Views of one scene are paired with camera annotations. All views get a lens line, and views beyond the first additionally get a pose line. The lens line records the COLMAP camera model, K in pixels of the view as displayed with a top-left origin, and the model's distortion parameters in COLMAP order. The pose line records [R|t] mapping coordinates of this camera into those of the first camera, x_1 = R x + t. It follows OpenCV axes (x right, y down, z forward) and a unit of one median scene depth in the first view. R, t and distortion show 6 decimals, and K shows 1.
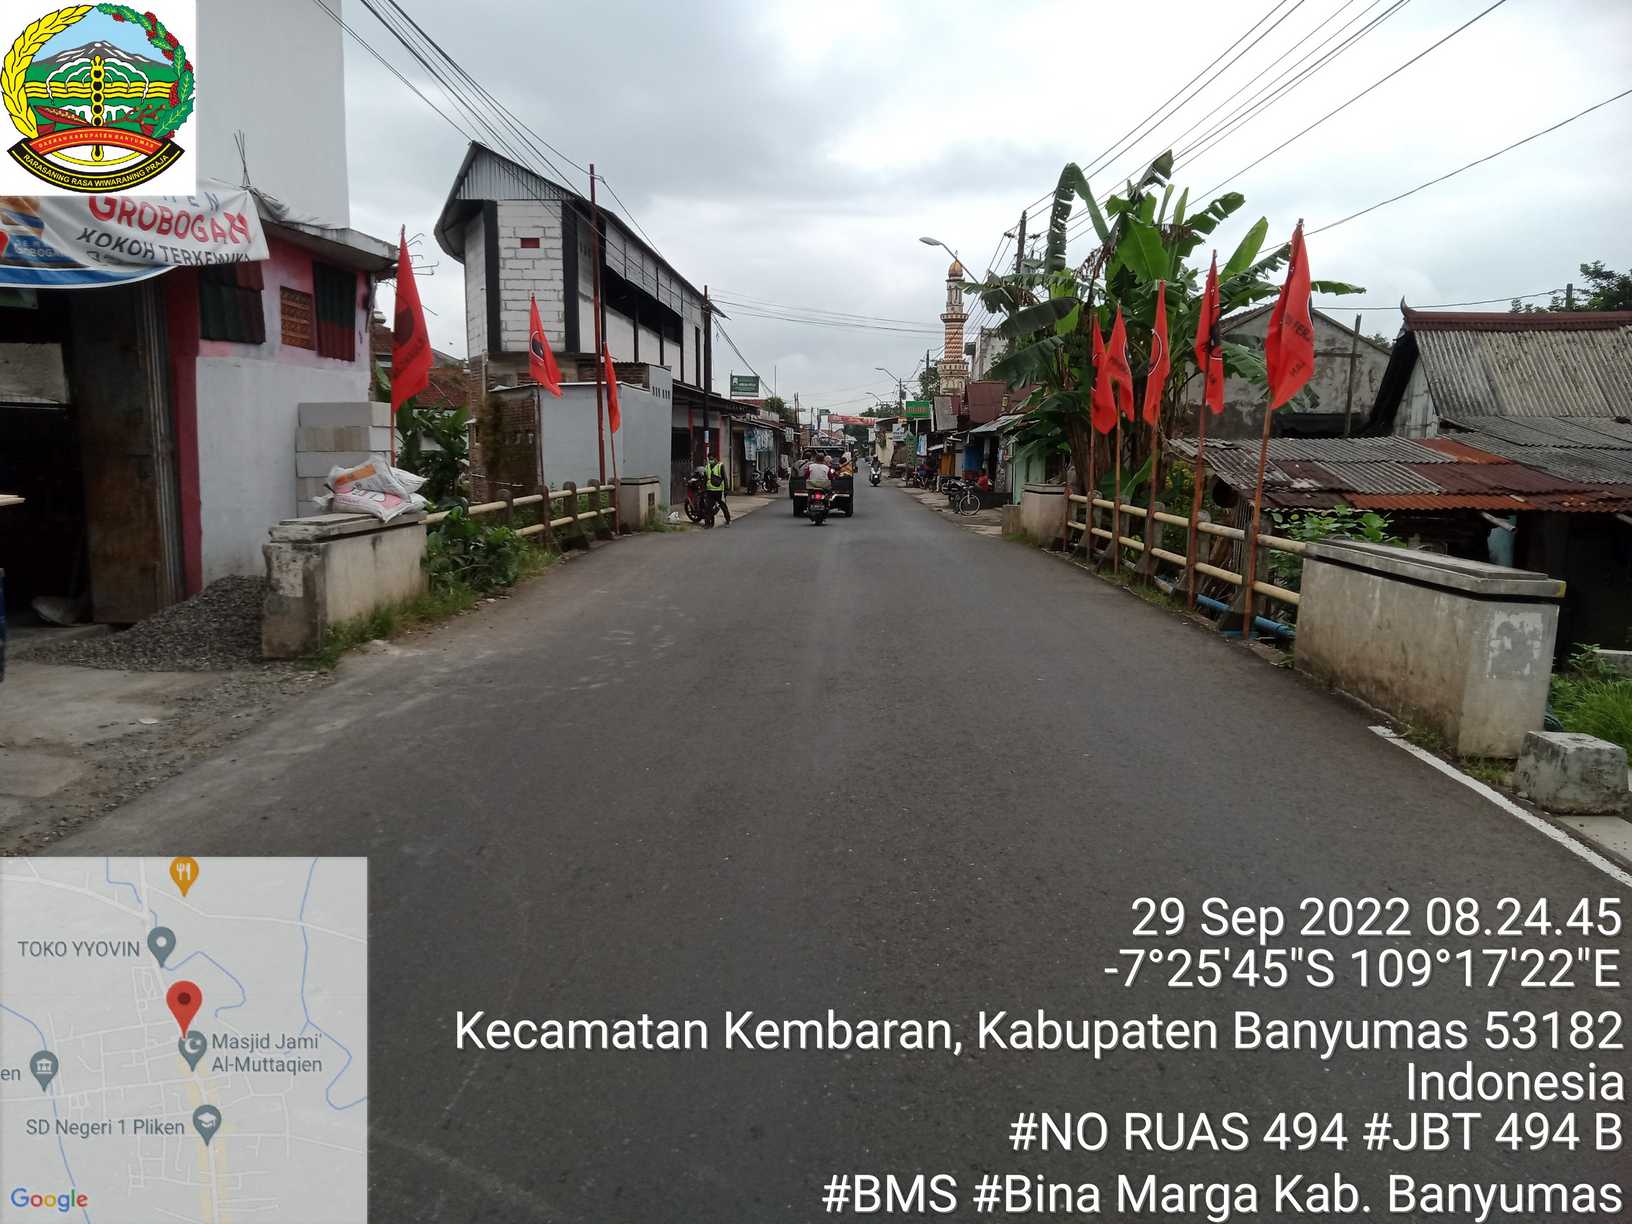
lens RADIAL K [[1240.4, 0, 813.4], [0, 1240.4, 618.9], [0, 0, 1]] dist [0.023610, 0.001422]
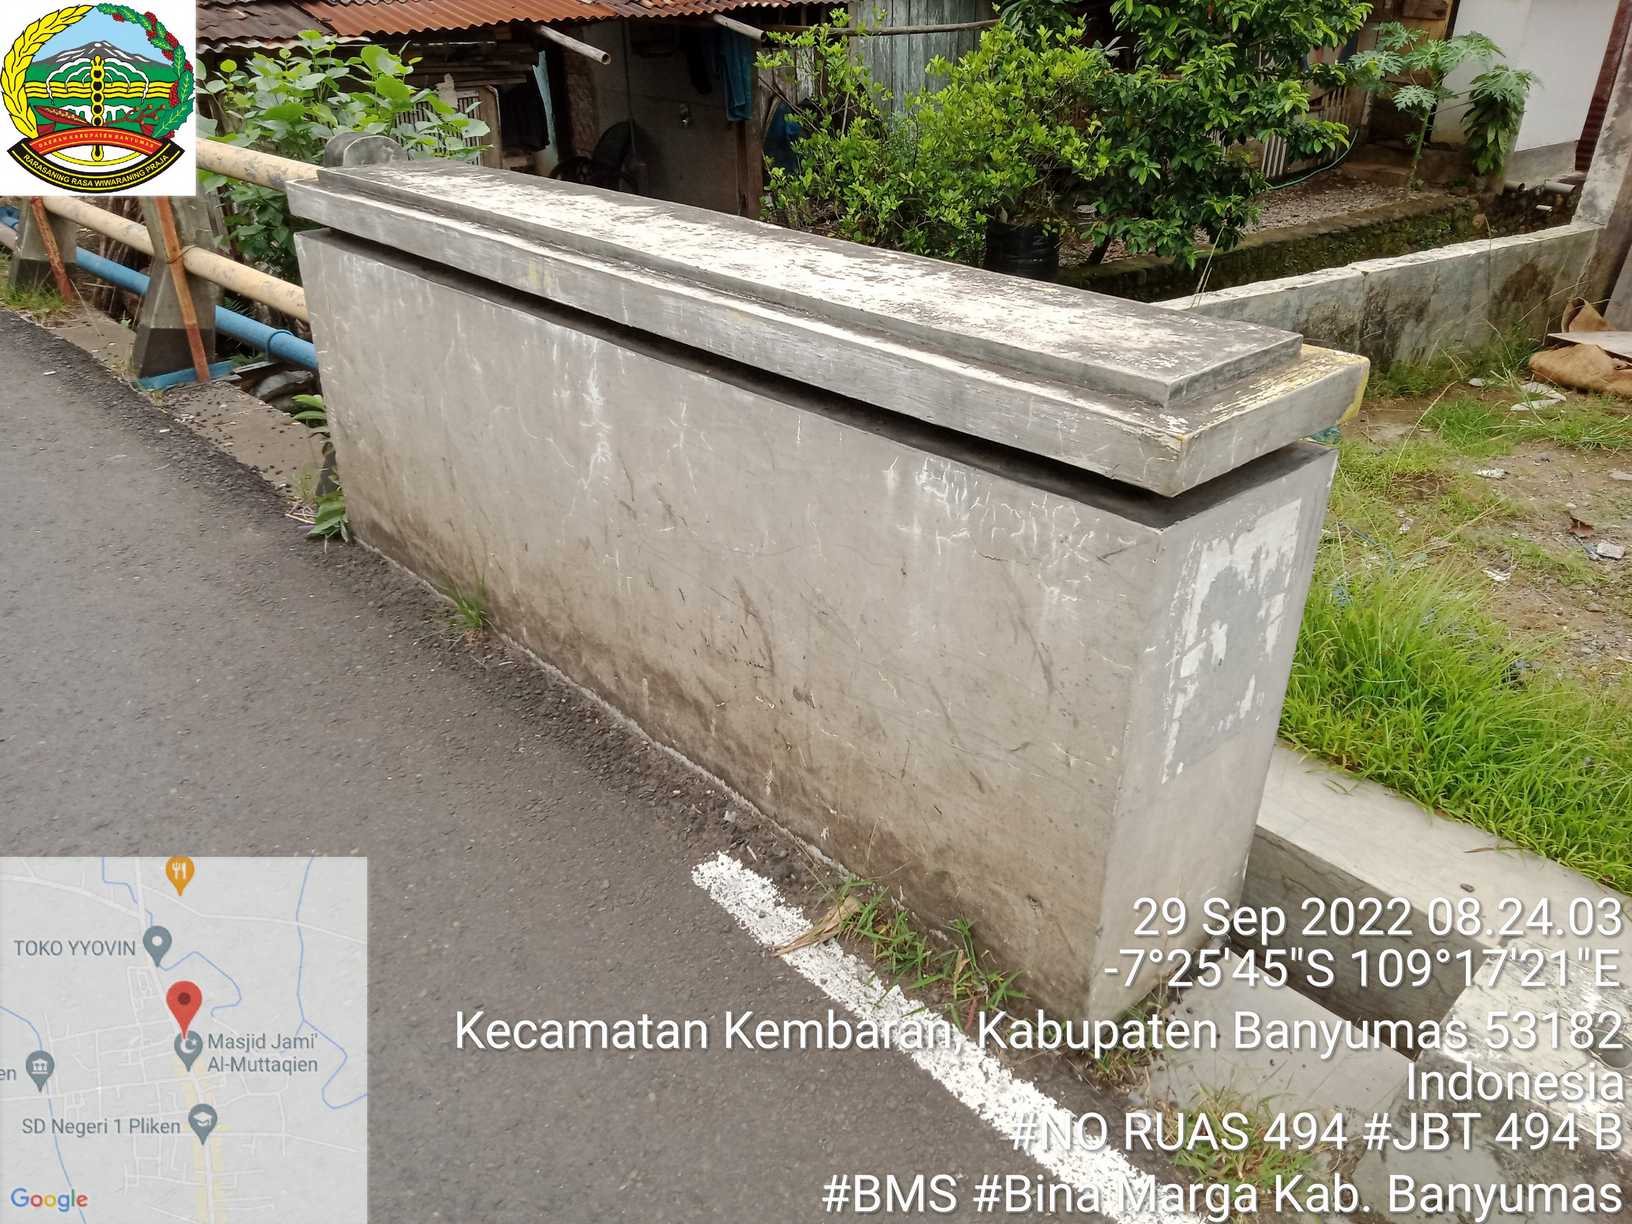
lens RADIAL K [[1240.4, 0, 813.4], [0, 1240.4, 618.9], [0, 0, 1]] dist [0.023610, 0.001422]
pose [[0.716865, -0.360870, 0.596555, 0.264965], [0.128984, 0.909502, 0.395182, -0.072218], [-0.685177, -0.206347, 0.698537, 0.670908]]
